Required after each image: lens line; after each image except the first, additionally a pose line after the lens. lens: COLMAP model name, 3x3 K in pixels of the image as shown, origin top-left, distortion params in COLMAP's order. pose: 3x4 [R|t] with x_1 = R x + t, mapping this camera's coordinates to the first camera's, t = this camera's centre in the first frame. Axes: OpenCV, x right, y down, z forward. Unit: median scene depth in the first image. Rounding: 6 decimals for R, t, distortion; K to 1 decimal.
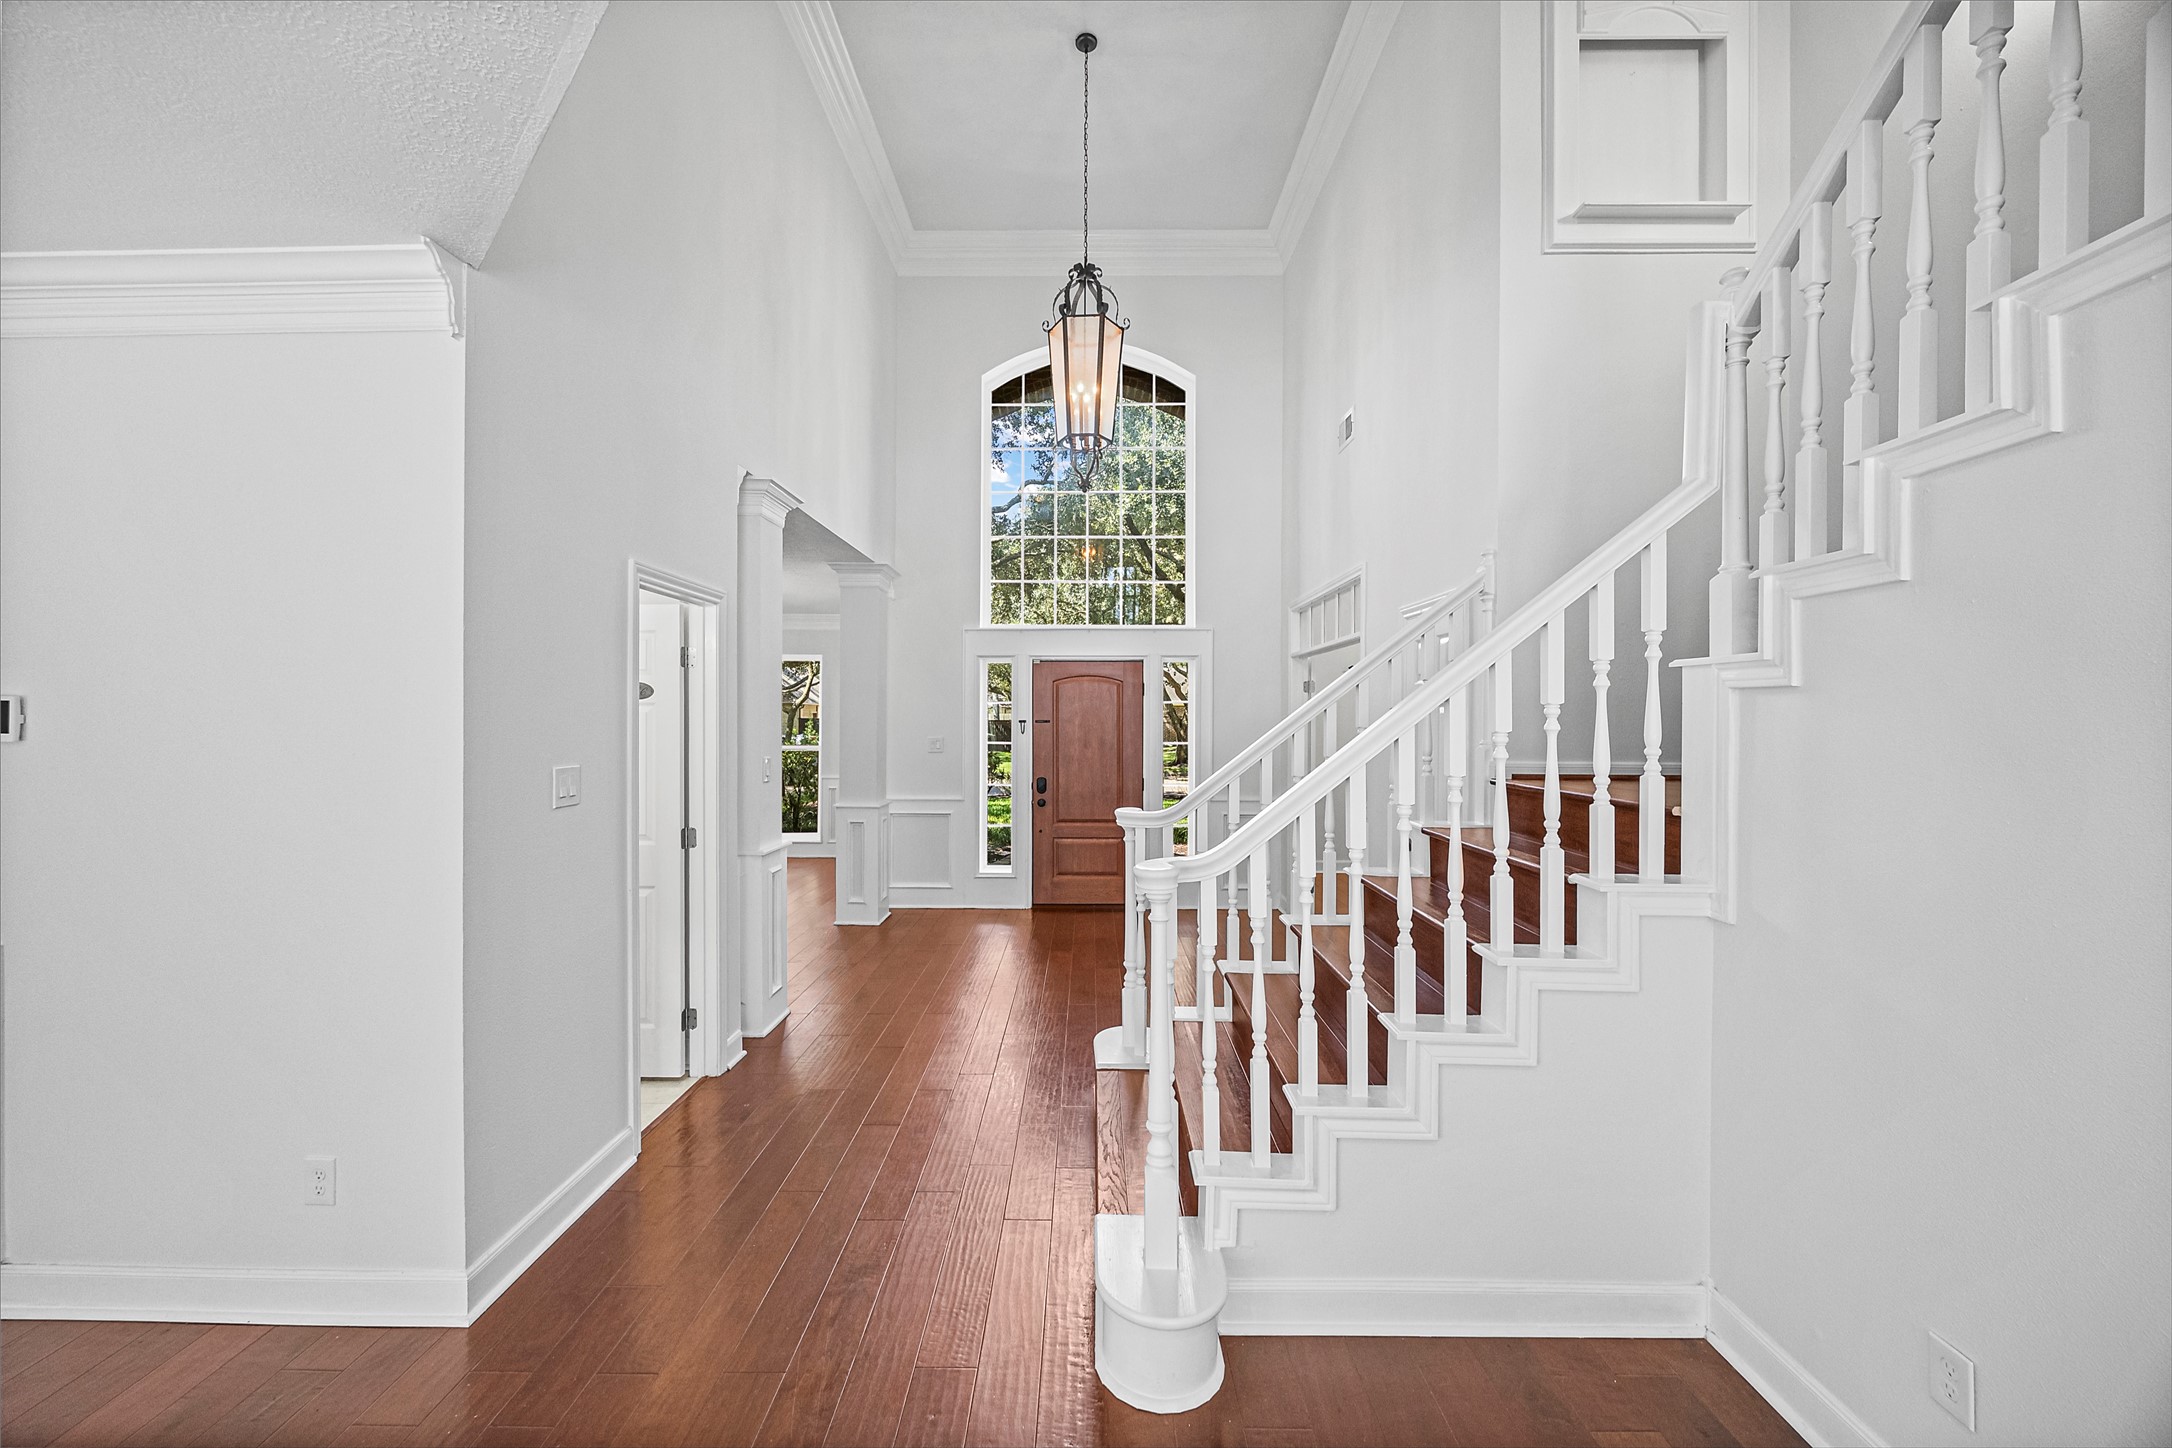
lens RADIAL K [[824.9, 0, 1086.0], [0, 824.9, 724.0], [0, 0, 1]] dist [-0.001454, -0.000250]
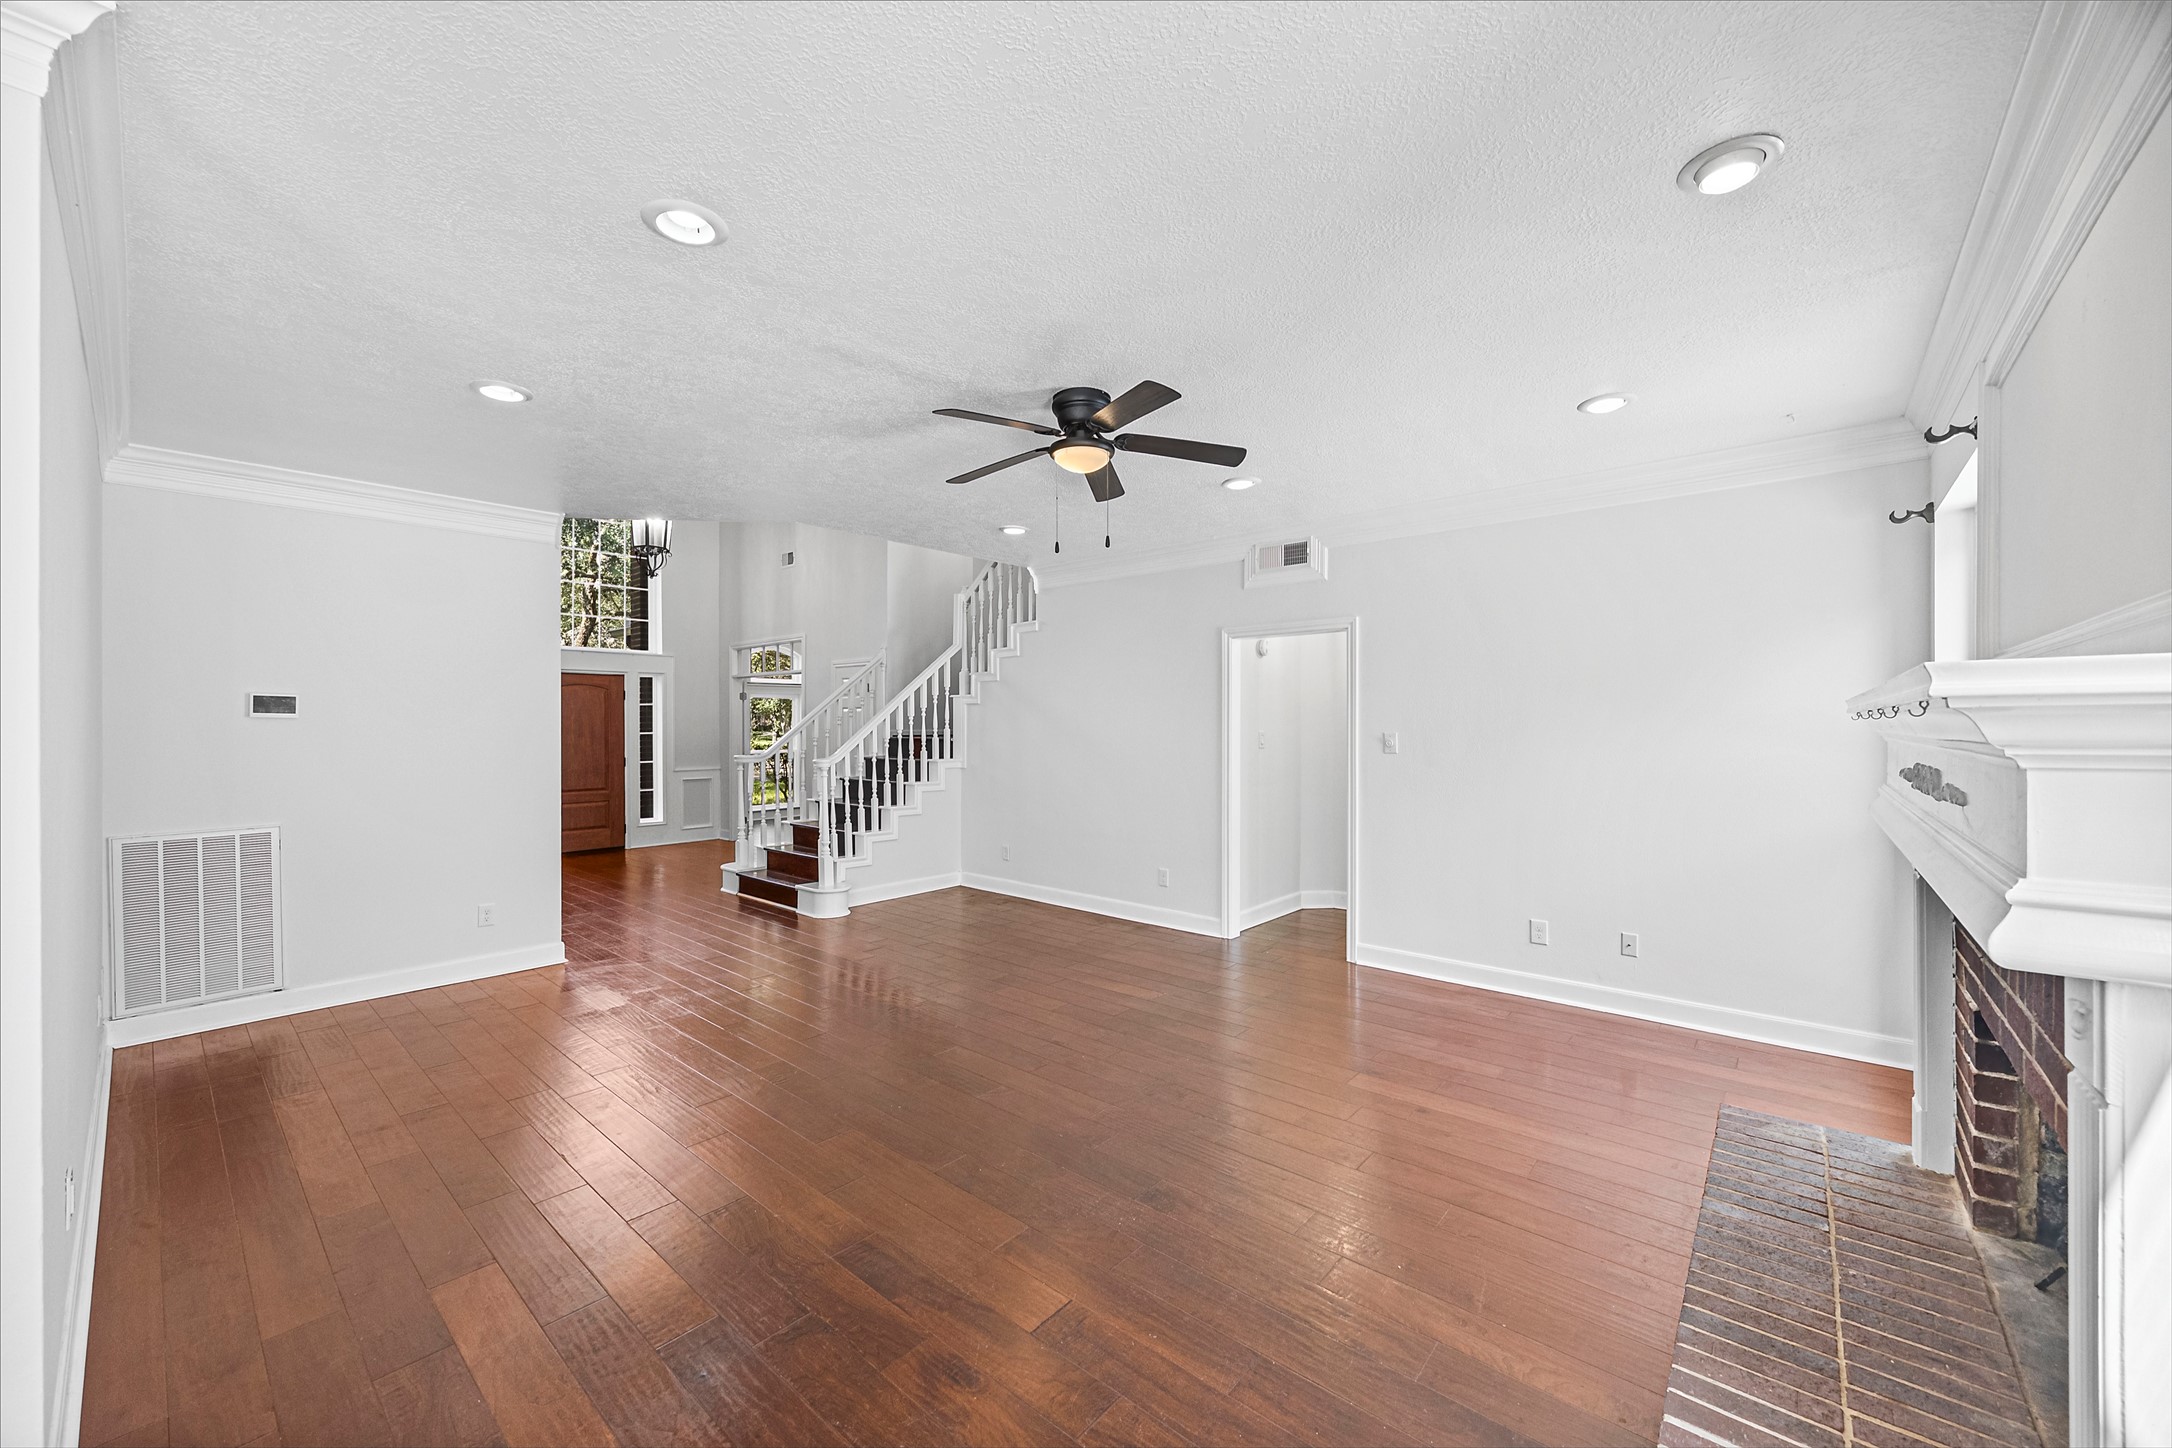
lens RADIAL K [[824.9, 0, 1086.0], [0, 824.9, 724.0], [0, 0, 1]] dist [-0.001454, -0.000250]
pose [[0.658350, -0.002567, 0.752708, -0.890656], [0.008347, 0.999958, -0.003891, 0.035363], [-0.752666, 0.008845, 0.658343, -0.995808]]
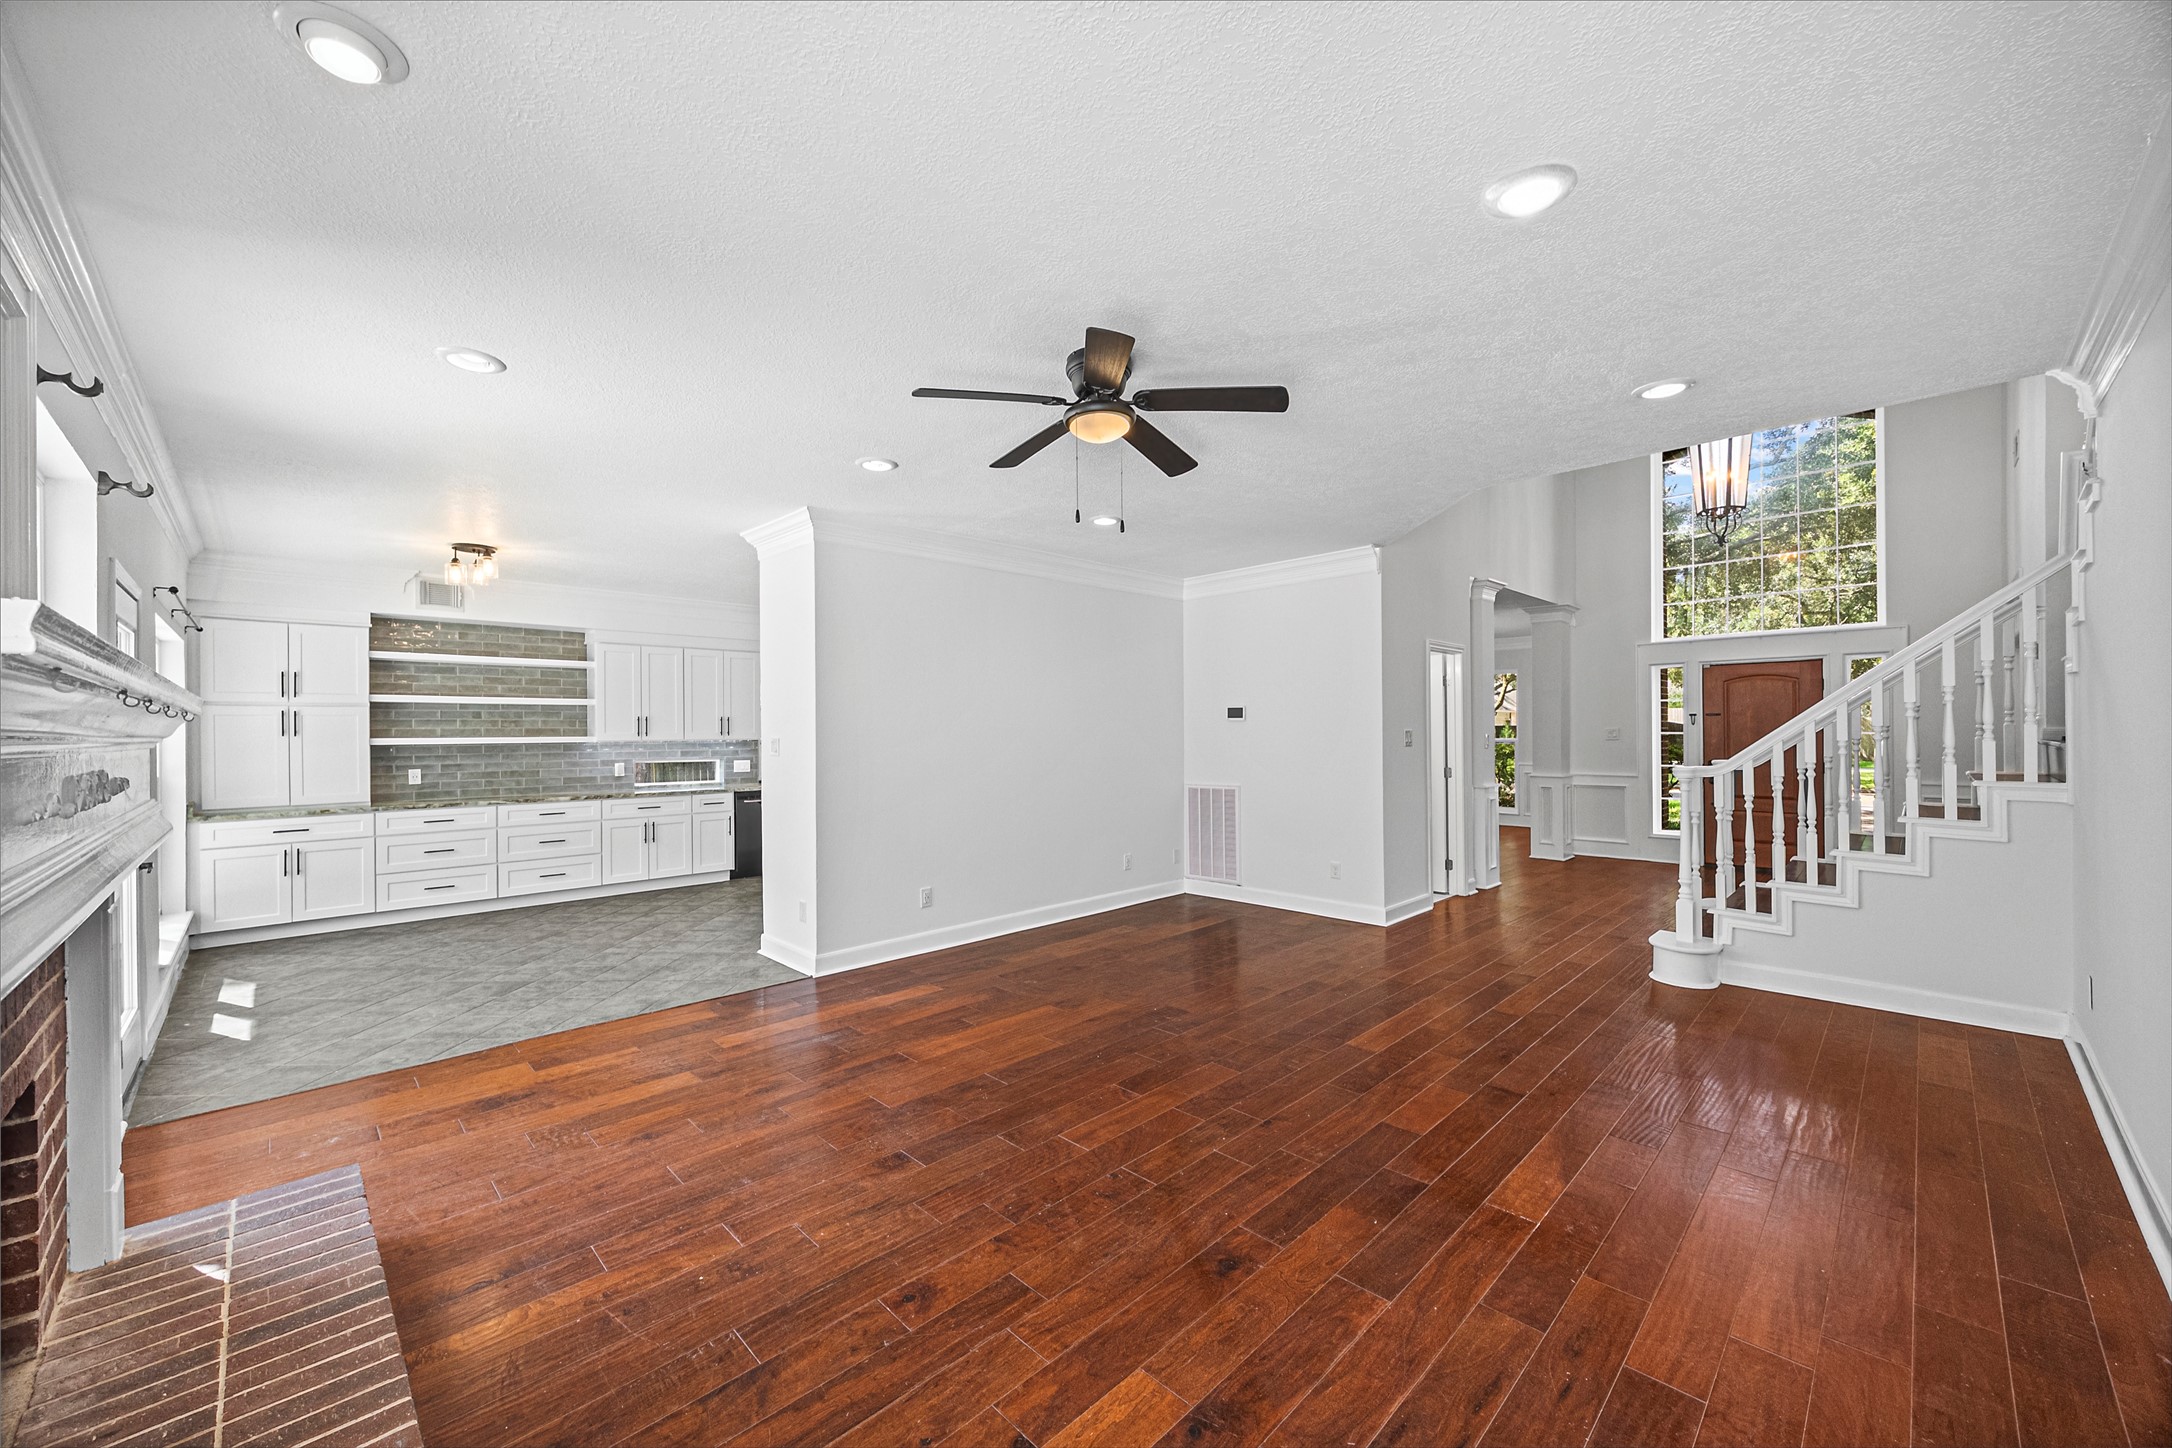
lens RADIAL K [[824.9, 0, 1086.0], [0, 824.9, 724.0], [0, 0, 1]] dist [-0.001454, -0.000250]
pose [[0.702905, -0.011337, -0.711194, 0.310240], [0.004289, 0.999922, -0.011701, 0.040648], [0.711271, 0.005174, 0.702899, -0.989940]]
